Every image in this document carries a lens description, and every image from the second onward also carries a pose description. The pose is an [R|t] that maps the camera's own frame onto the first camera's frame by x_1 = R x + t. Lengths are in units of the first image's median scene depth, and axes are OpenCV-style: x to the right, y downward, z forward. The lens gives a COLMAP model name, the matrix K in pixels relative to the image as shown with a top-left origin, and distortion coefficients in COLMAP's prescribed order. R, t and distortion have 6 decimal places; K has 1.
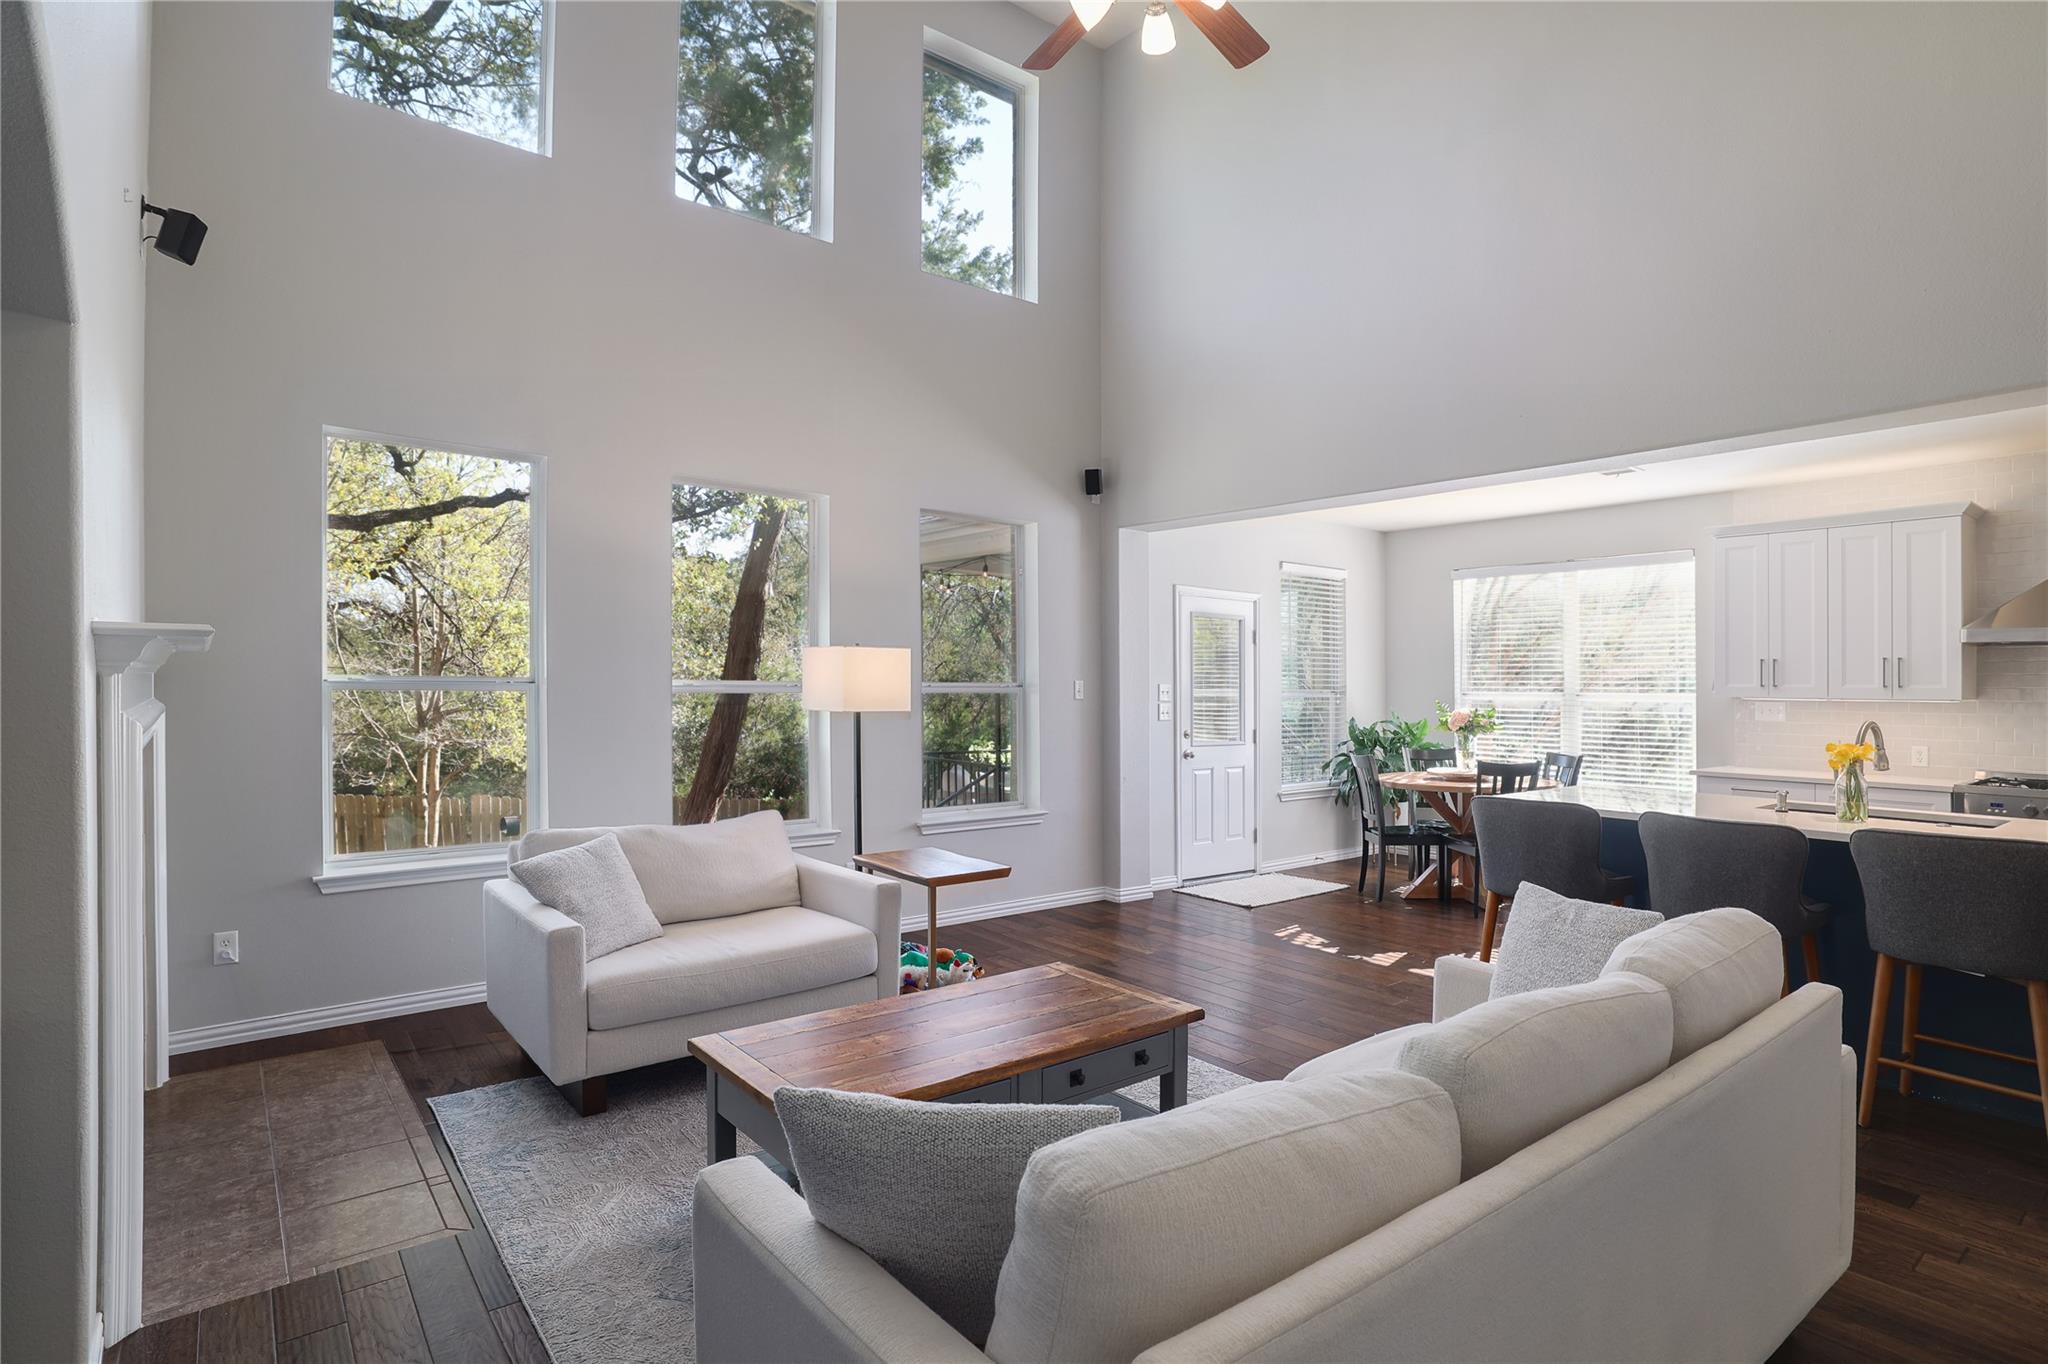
lens RADIAL K [[1049.7, 0, 1025.6], [0, 1049.7, 687.3], [0, 0, 1]] dist [-0.000390, 0.004137]
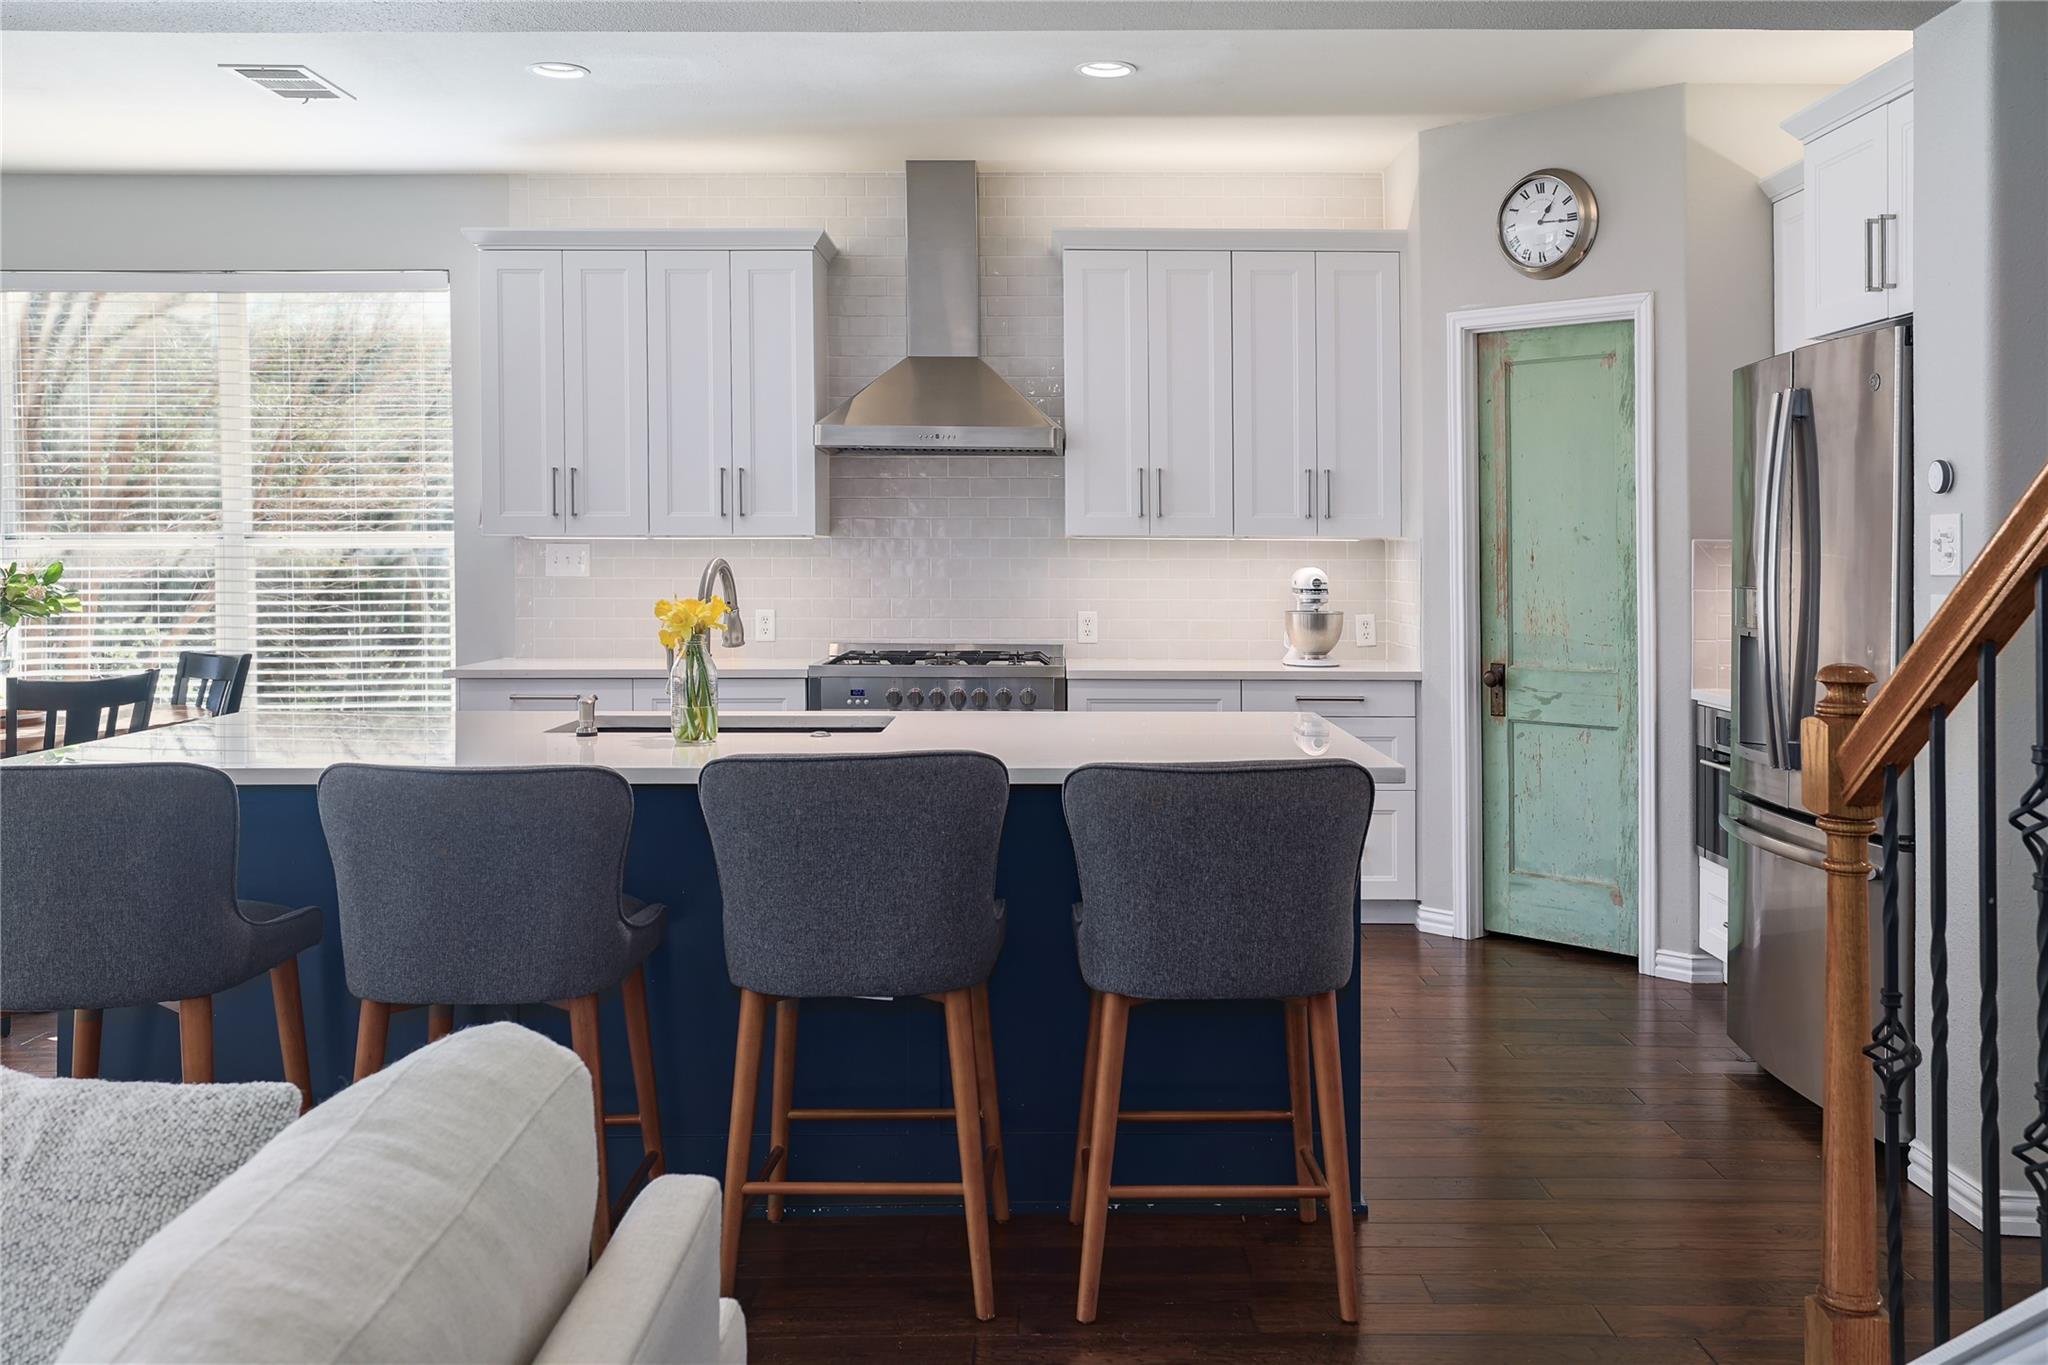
lens RADIAL K [[1824.8, 0, 1062.3], [0, 1824.8, 542.4], [0, 0, 1]] dist [0.008935, 0.037191]
pose [[0.636878, -0.008188, 0.770921, 0.120362], [0.010758, 0.999941, 0.001733, 0.016451], [-0.770889, 0.007190, 0.636929, 0.168204]]
